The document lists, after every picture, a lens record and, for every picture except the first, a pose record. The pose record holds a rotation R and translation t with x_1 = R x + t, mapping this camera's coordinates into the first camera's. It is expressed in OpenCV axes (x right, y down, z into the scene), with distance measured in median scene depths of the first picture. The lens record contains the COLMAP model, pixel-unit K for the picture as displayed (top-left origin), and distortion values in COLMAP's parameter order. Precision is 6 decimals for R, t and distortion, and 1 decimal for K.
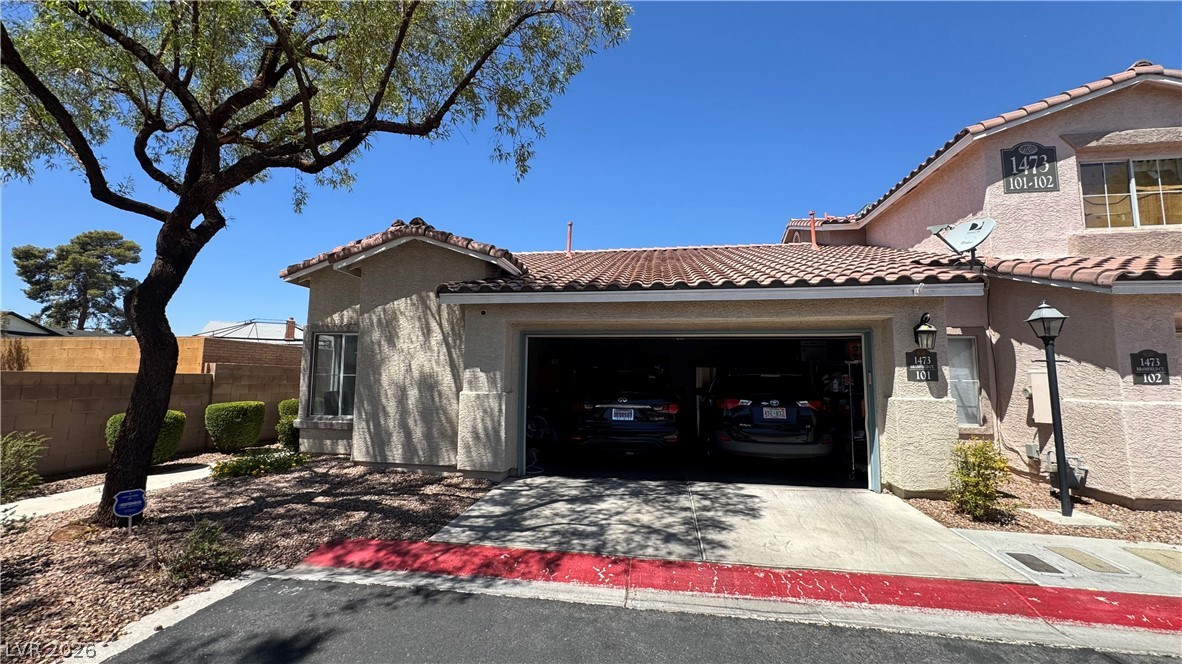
lens RADIAL K [[472.0, 0, 590.1], [0, 472.0, 330.7], [0, 0, 1]] dist [-0.004176, 0.000901]
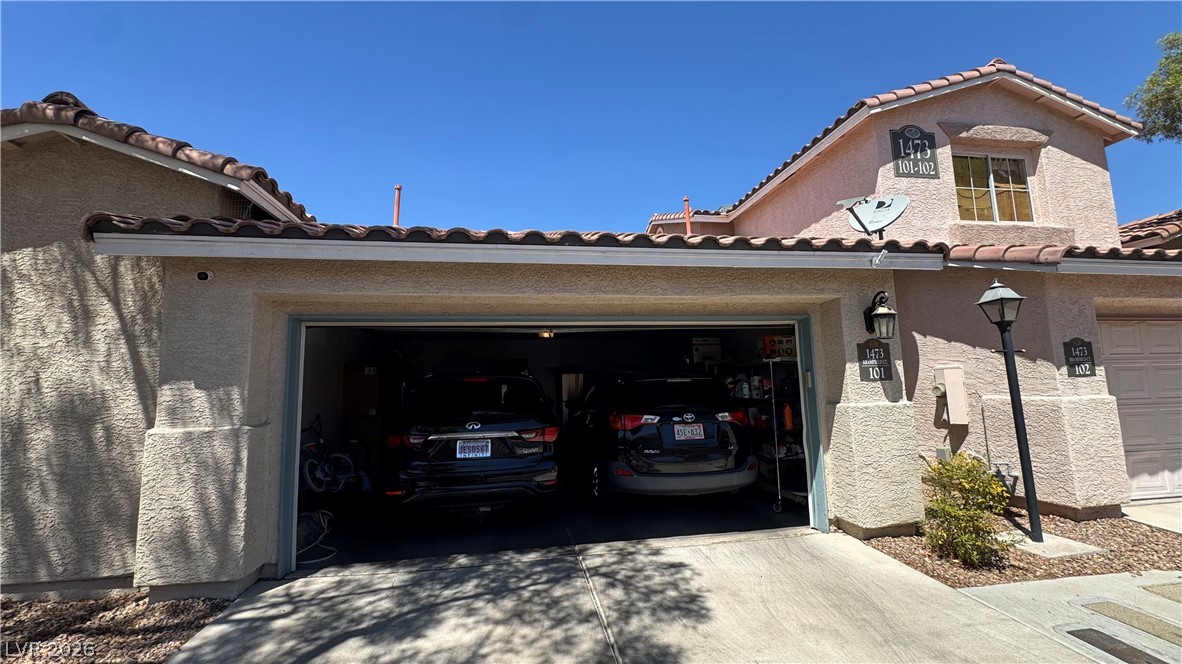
lens RADIAL K [[472.0, 0, 589.5], [0, 472.0, 330.9], [0, 0, 1]] dist [-0.004176, 0.000901]
pose [[0.948406, 0.002908, 0.317045, 0.018064], [0.003587, 0.999796, -0.019902, 0.037723], [-0.317038, 0.020012, 0.948202, 0.399287]]
